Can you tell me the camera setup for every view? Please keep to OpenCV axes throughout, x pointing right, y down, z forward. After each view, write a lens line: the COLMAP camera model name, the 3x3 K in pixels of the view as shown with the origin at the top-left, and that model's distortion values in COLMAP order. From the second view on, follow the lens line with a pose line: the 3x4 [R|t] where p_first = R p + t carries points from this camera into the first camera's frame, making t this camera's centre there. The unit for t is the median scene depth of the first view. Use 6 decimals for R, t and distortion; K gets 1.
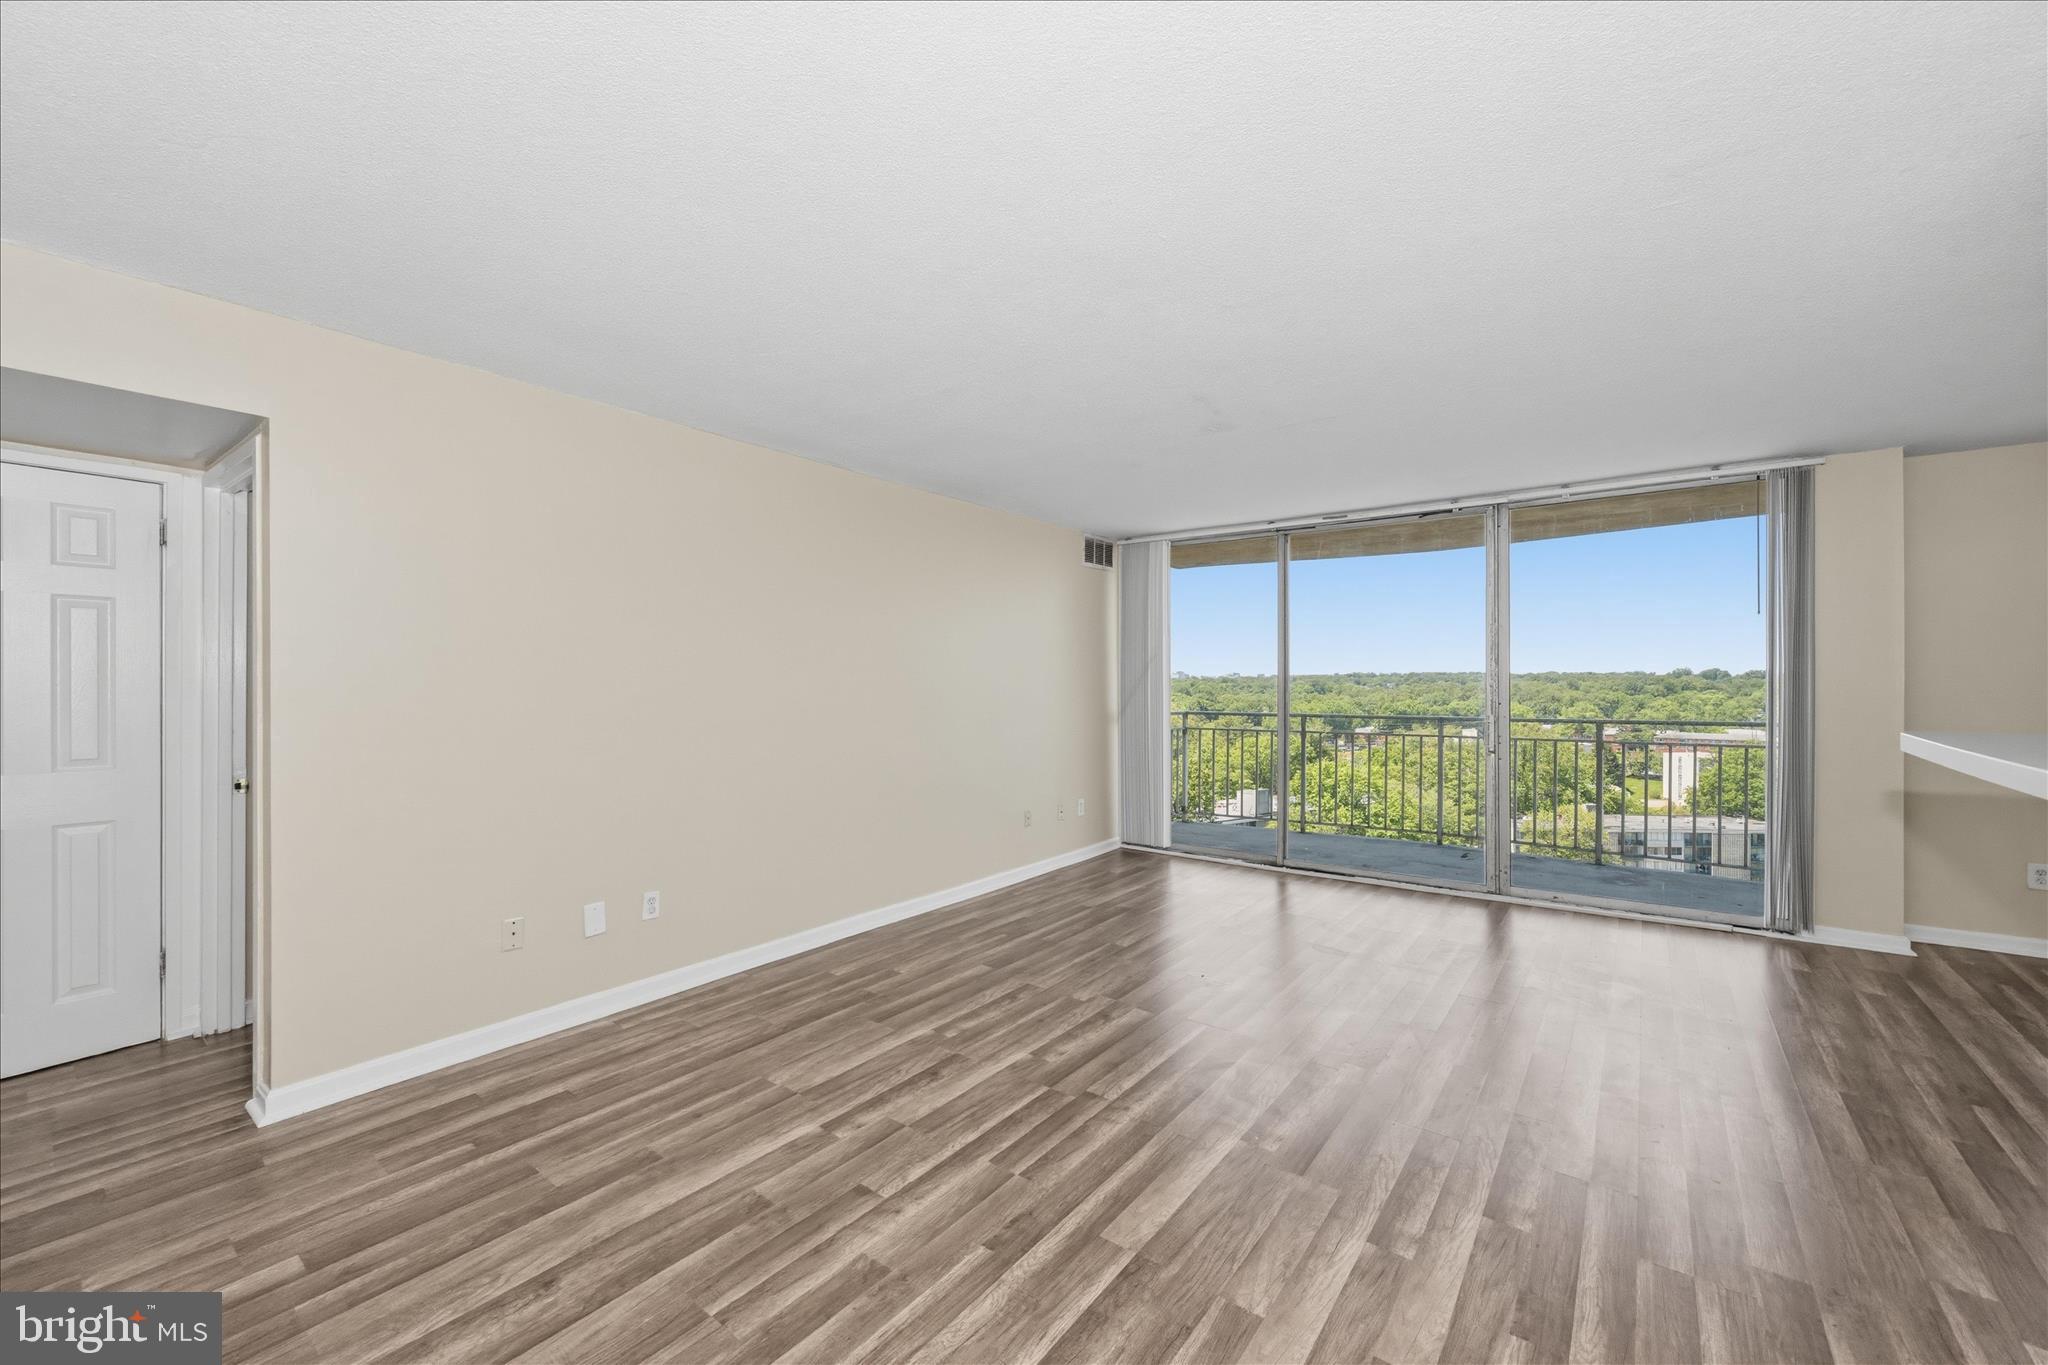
lens RADIAL K [[809.4, 0, 1023.2], [0, 809.4, 684.4], [0, 0, 1]] dist [0.000230, -0.000615]
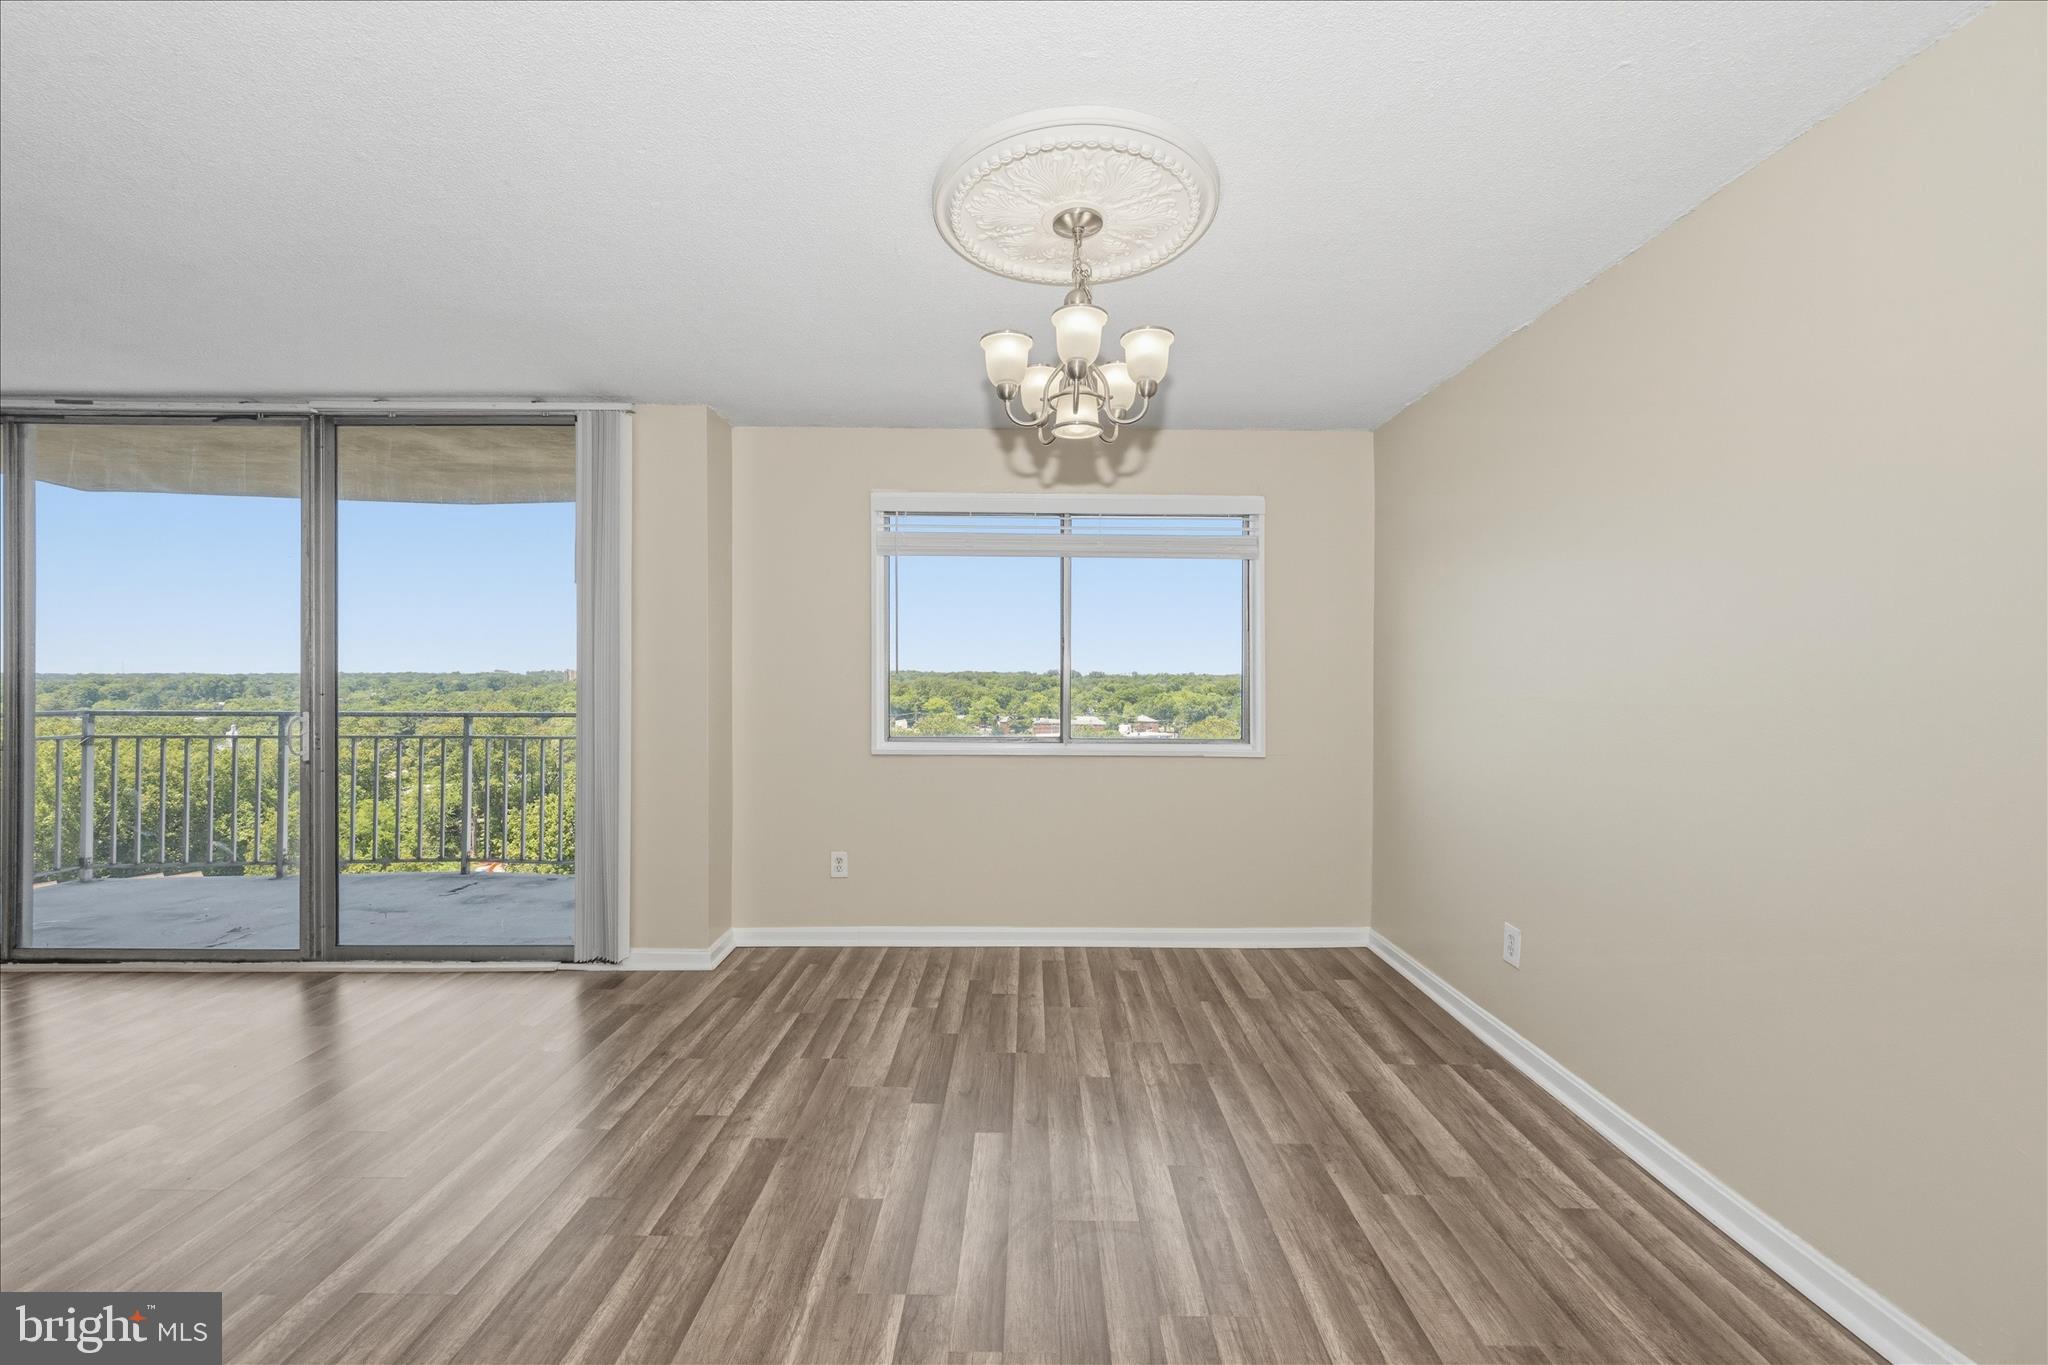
lens RADIAL K [[809.4, 0, 1023.2], [0, 809.4, 684.4], [0, 0, 1]] dist [0.000230, -0.000615]
pose [[0.799804, 0.001782, 0.600259, 0.829858], [-0.004564, 0.999985, 0.003112, 0.012450], [-0.600244, -0.005228, 0.799800, 0.068070]]
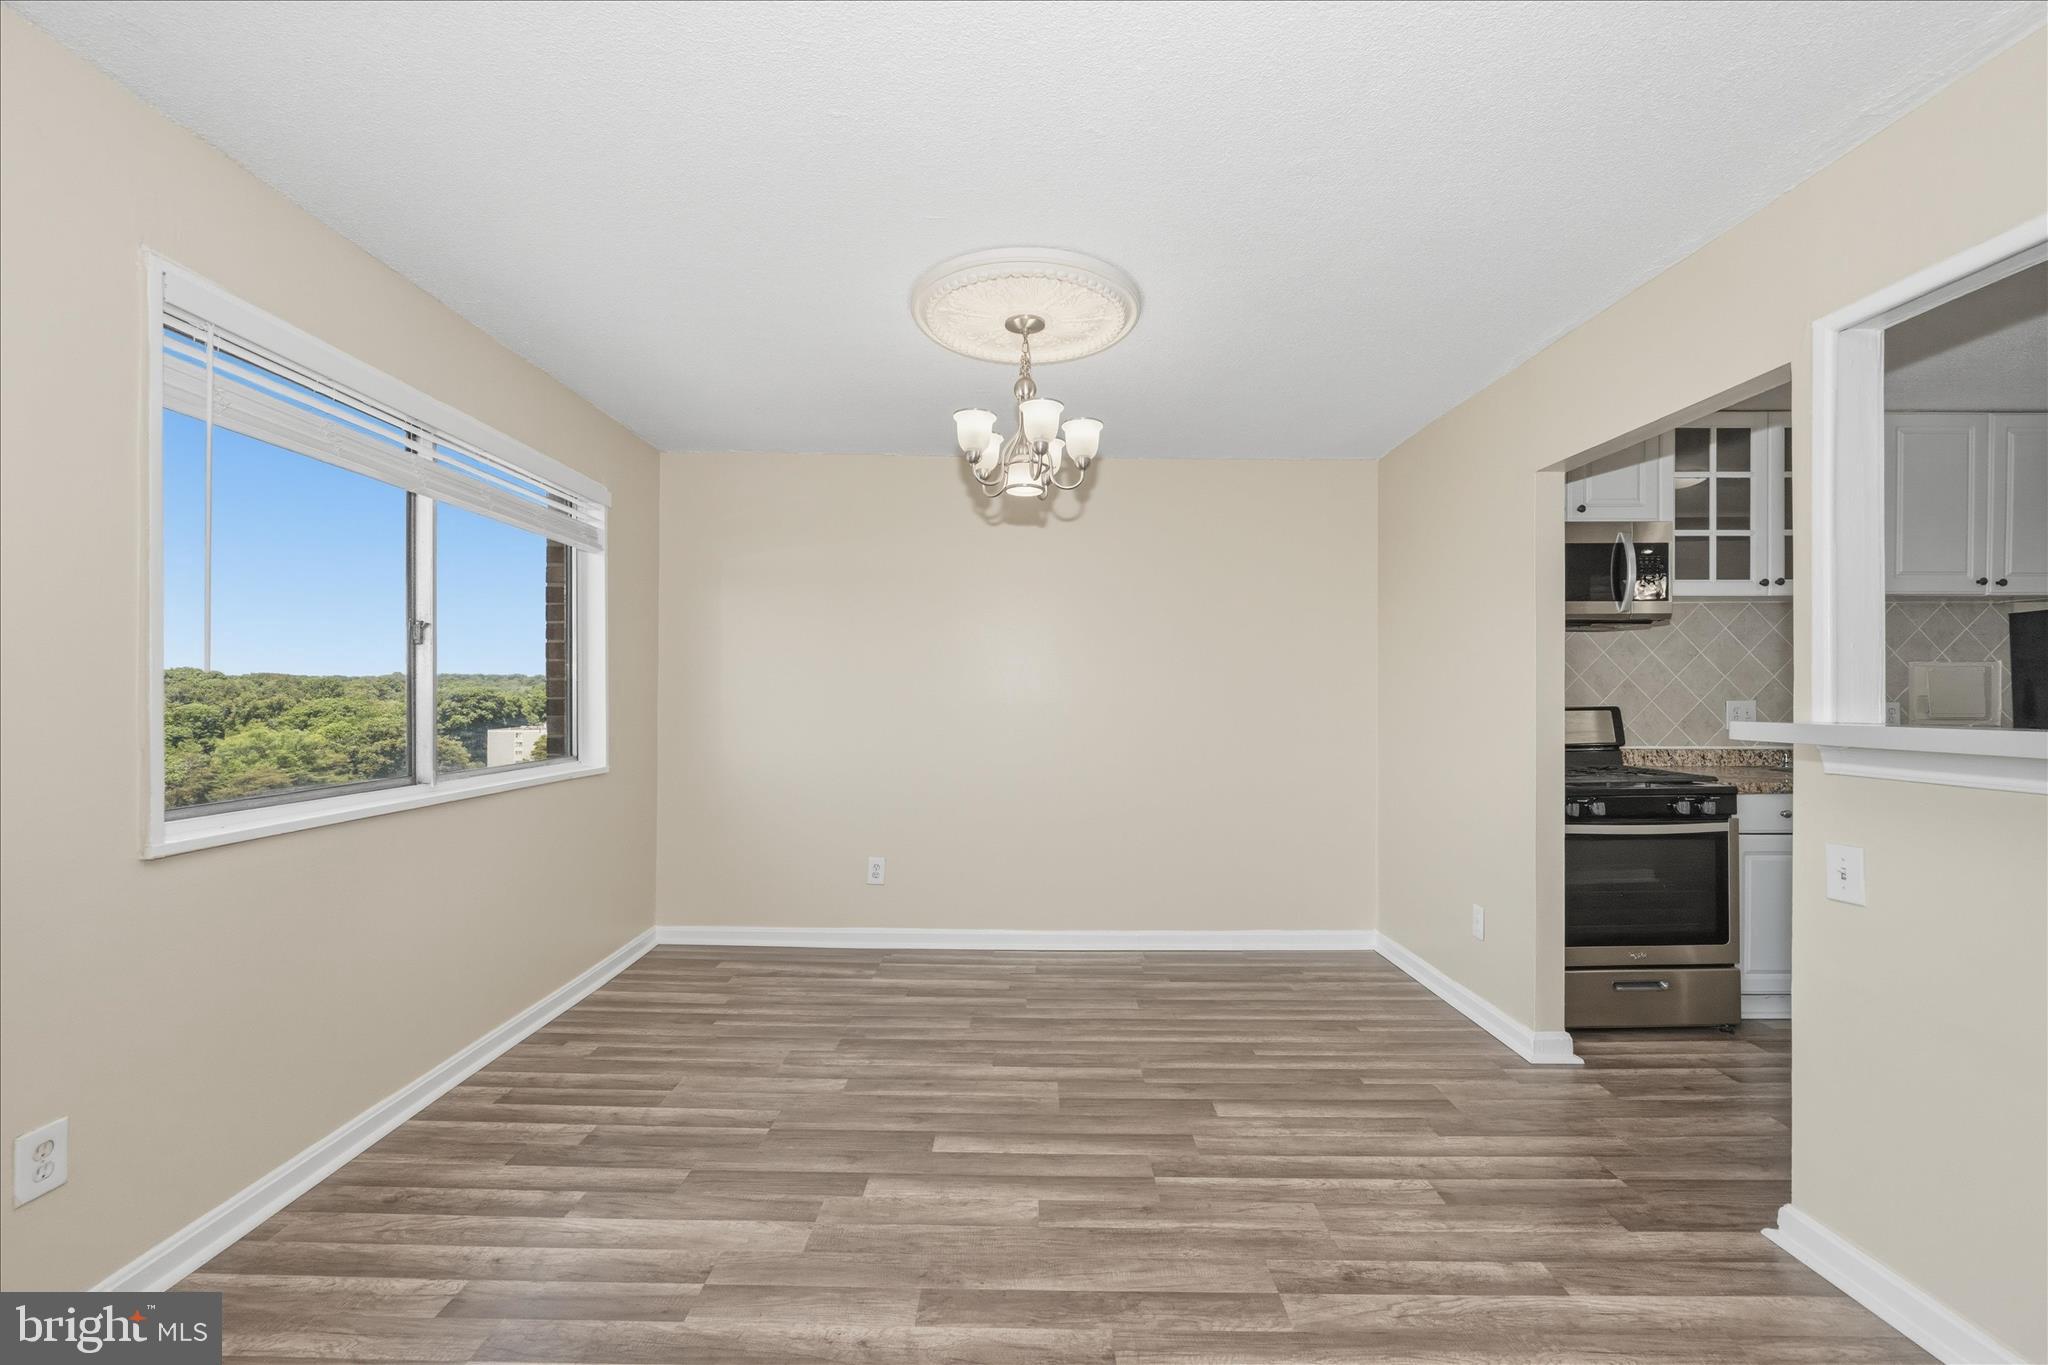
lens RADIAL K [[807.1, 0, 1023.8], [0, 807.1, 688.2], [0, 0, 1]] dist [-0.000838, -0.000209]
pose [[-0.602512, 0.002797, 0.798105, 0.656944], [-0.004366, 0.999967, -0.006801, 0.012513], [-0.798098, -0.007583, -0.602480, 0.847574]]
